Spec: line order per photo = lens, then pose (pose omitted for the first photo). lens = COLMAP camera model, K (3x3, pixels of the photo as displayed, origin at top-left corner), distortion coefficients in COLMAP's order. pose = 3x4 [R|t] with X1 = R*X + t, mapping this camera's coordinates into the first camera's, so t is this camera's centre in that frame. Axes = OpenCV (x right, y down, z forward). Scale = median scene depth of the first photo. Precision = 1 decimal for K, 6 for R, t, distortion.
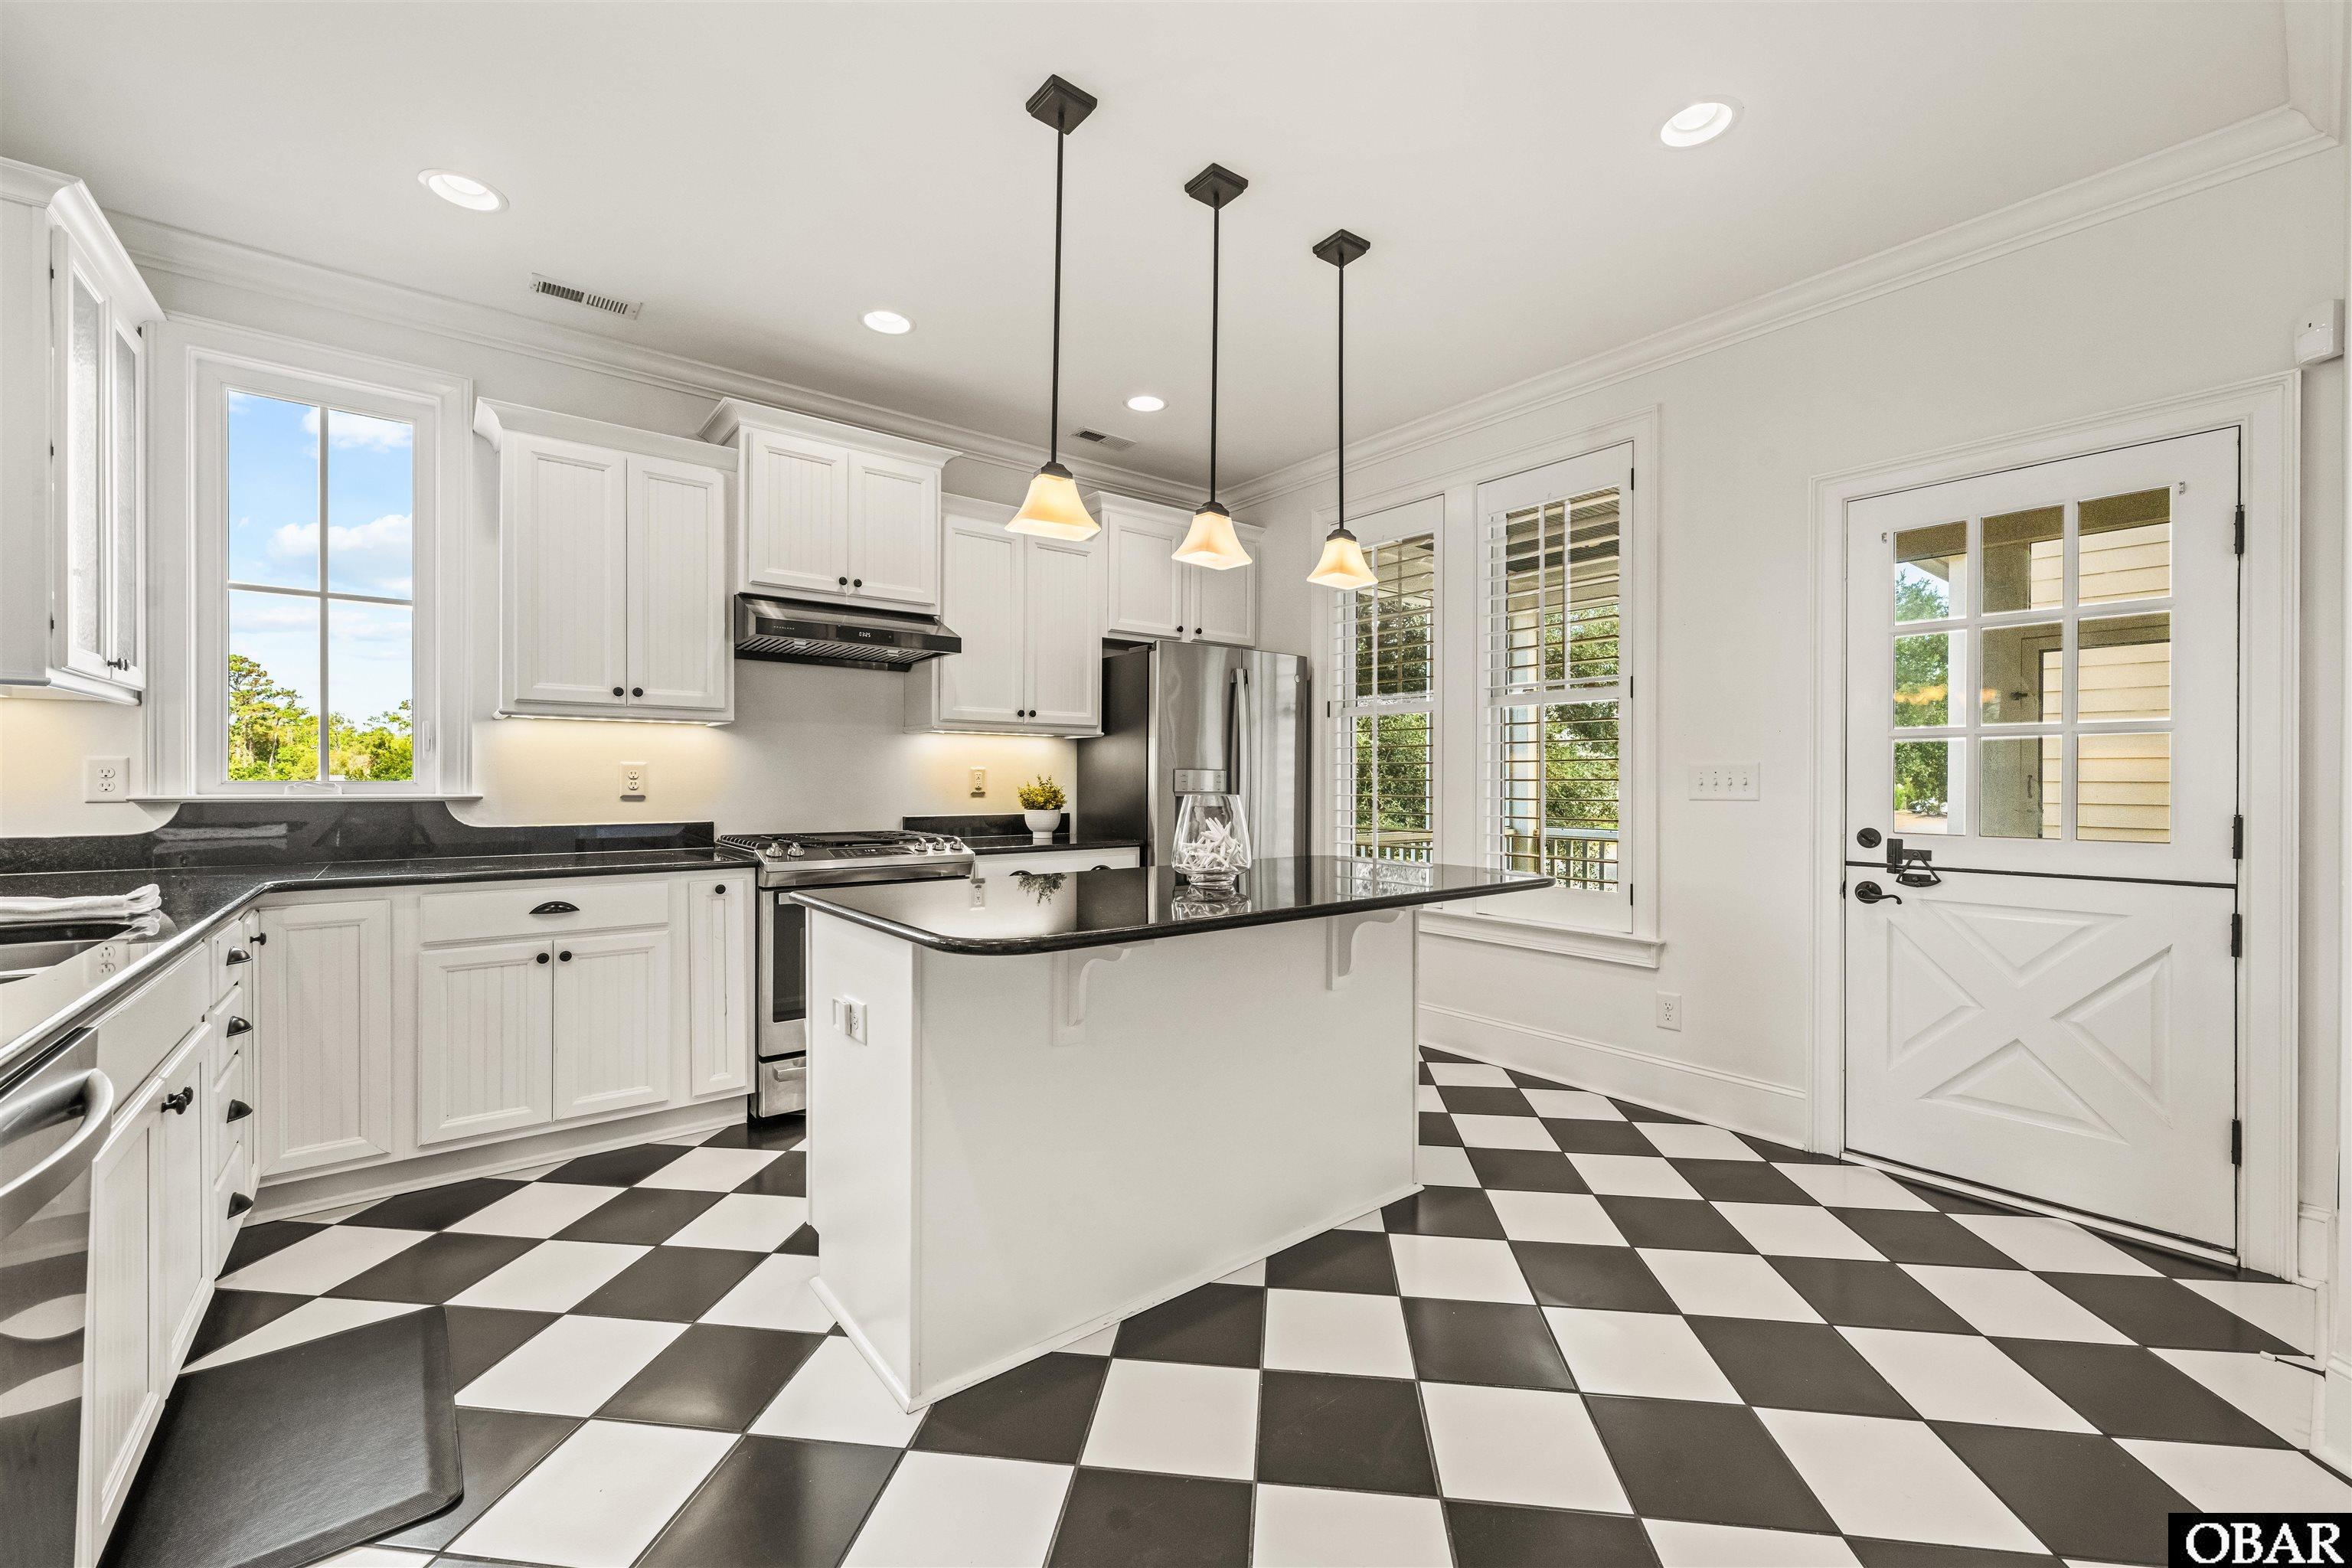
lens RADIAL K [[936.8, 0, 1197.8], [0, 936.8, 794.9], [0, 0, 1]] dist [0.003131, 0.000043]
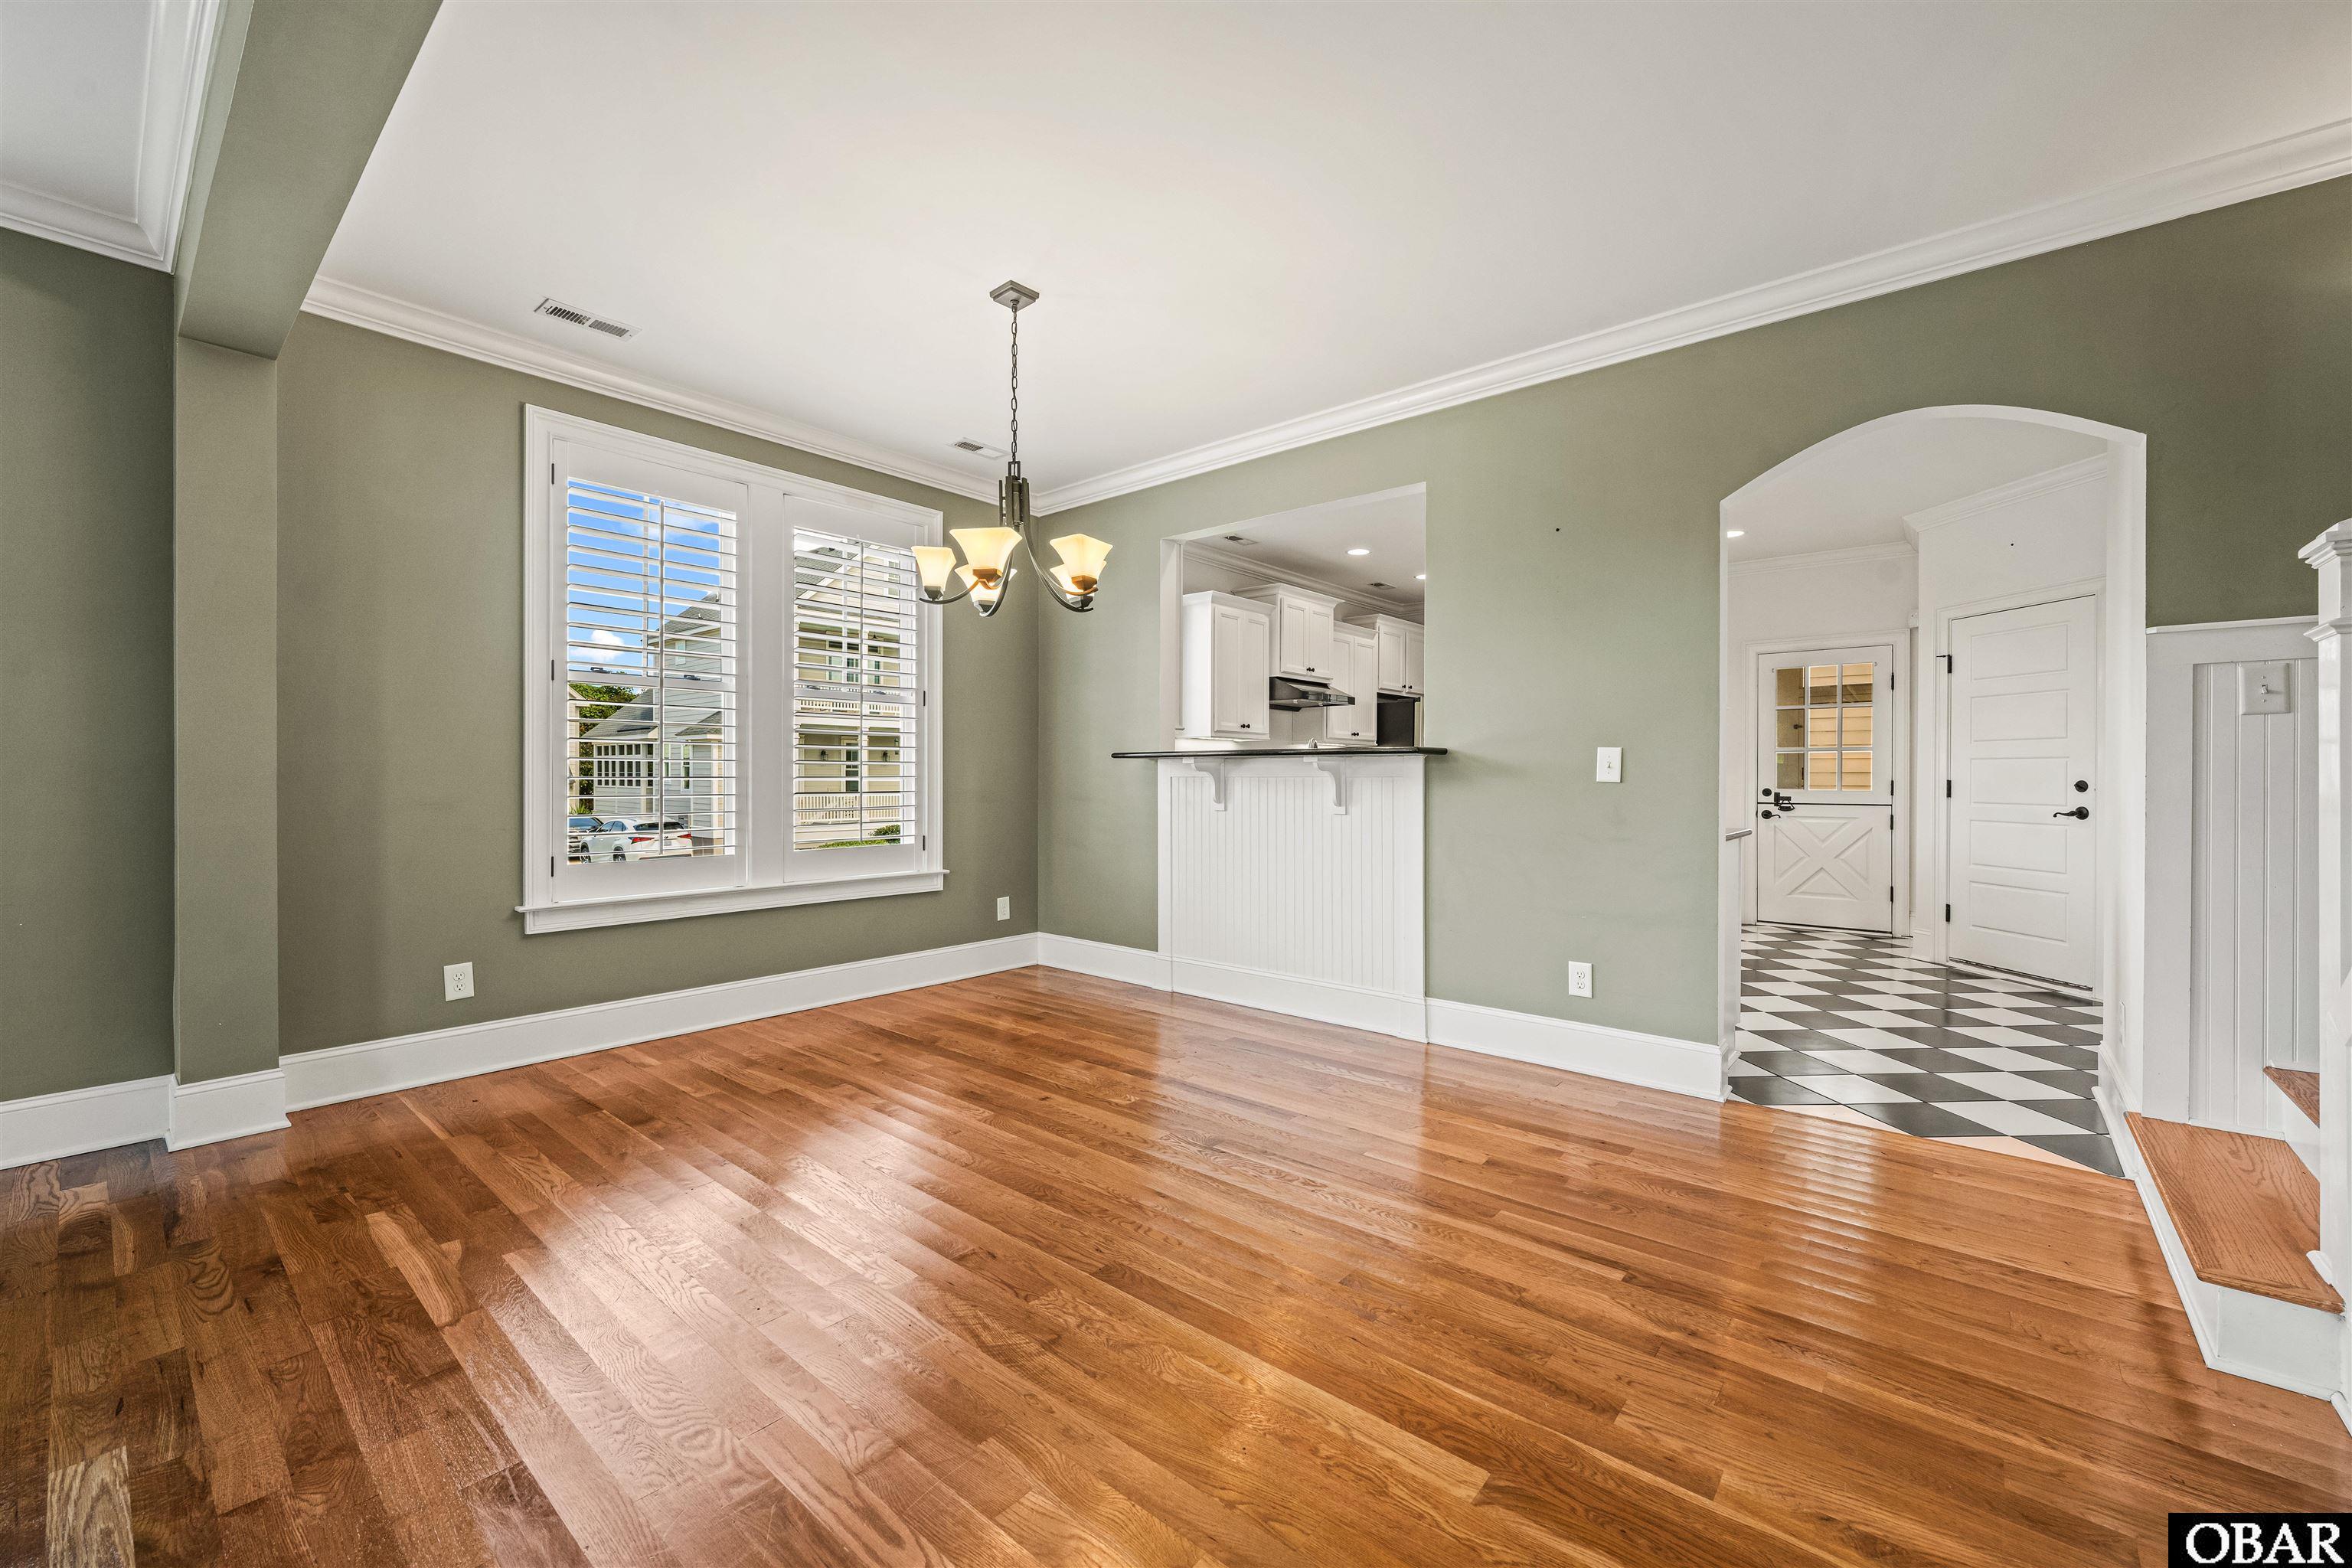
lens RADIAL K [[936.8, 0, 1182.6], [0, 936.8, 778.8], [0, 0, 1]] dist [0.003131, 0.000043]
pose [[0.979499, -0.002585, 0.201430, -1.023234], [0.004551, 0.999946, -0.009299, 0.021561], [-0.201395, 0.010025, 0.979459, -0.877074]]
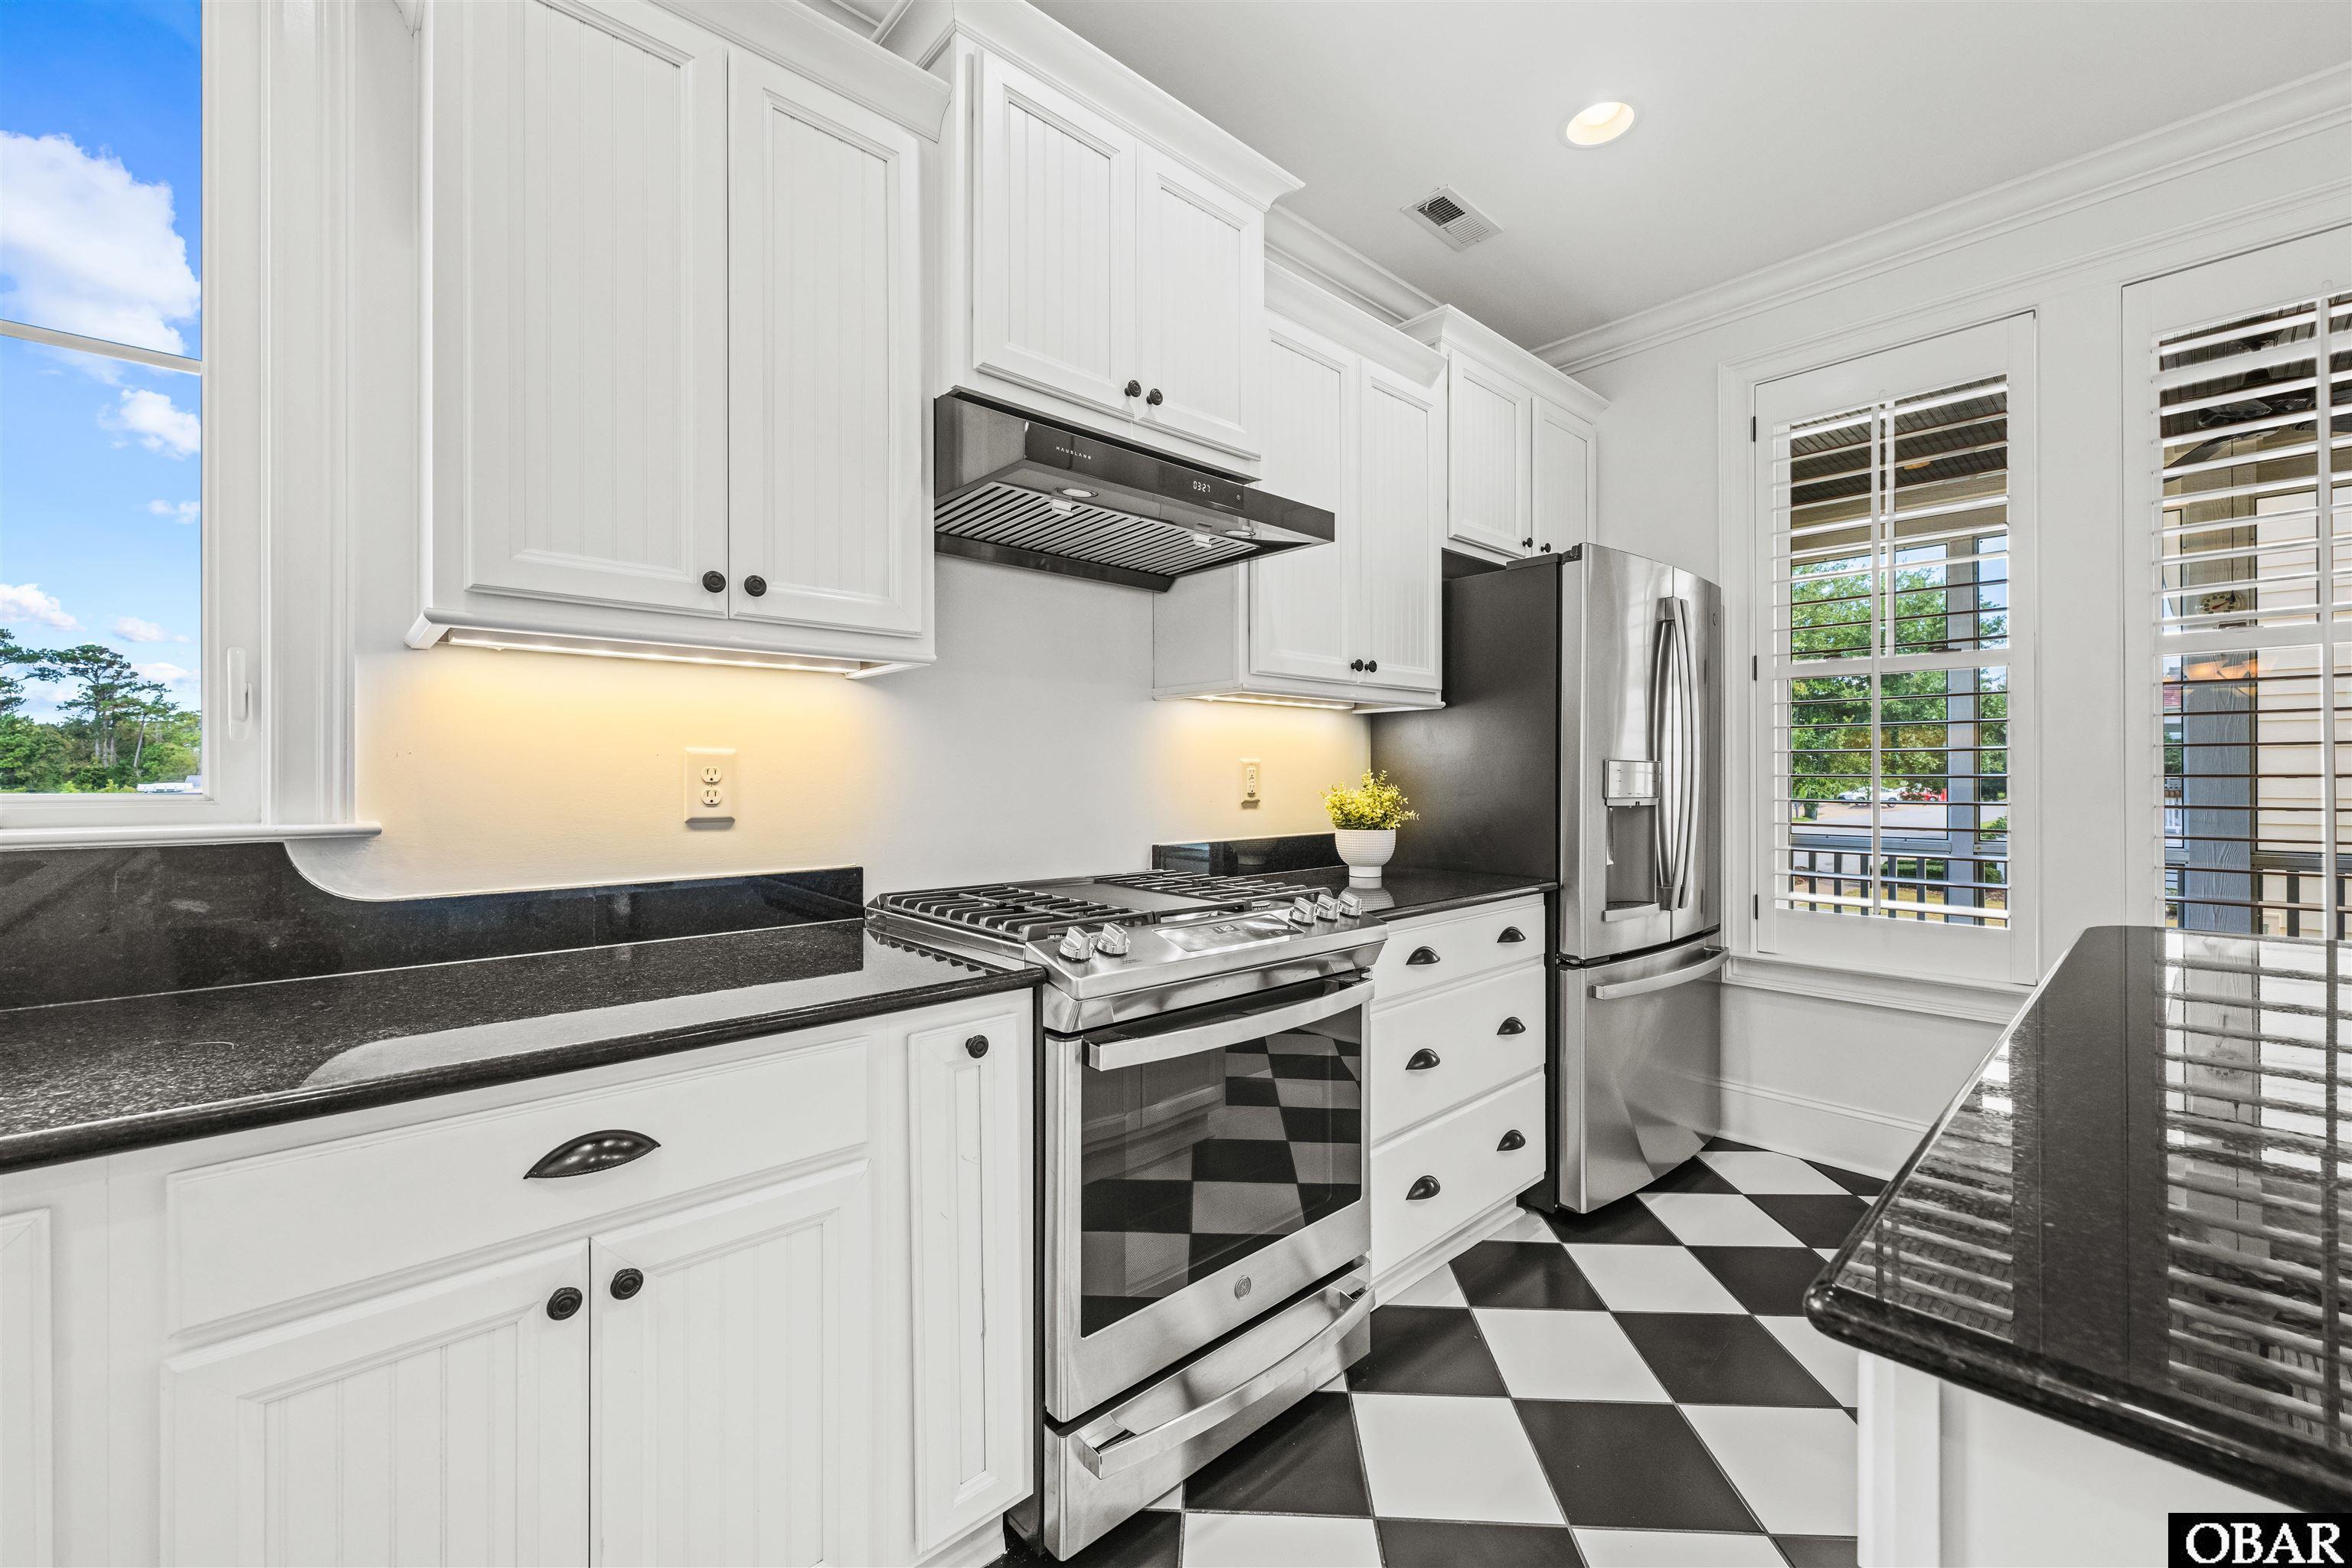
lens RADIAL K [[936.8, 0, 1173.1], [0, 936.8, 759.2], [0, 0, 1]] dist [0.003131, 0.000043]
pose [[0.997248, -0.003579, 0.074057, -0.389408], [0.006071, 0.999422, -0.033456, -0.011052], [-0.073894, 0.033813, 0.996693, 0.492367]]
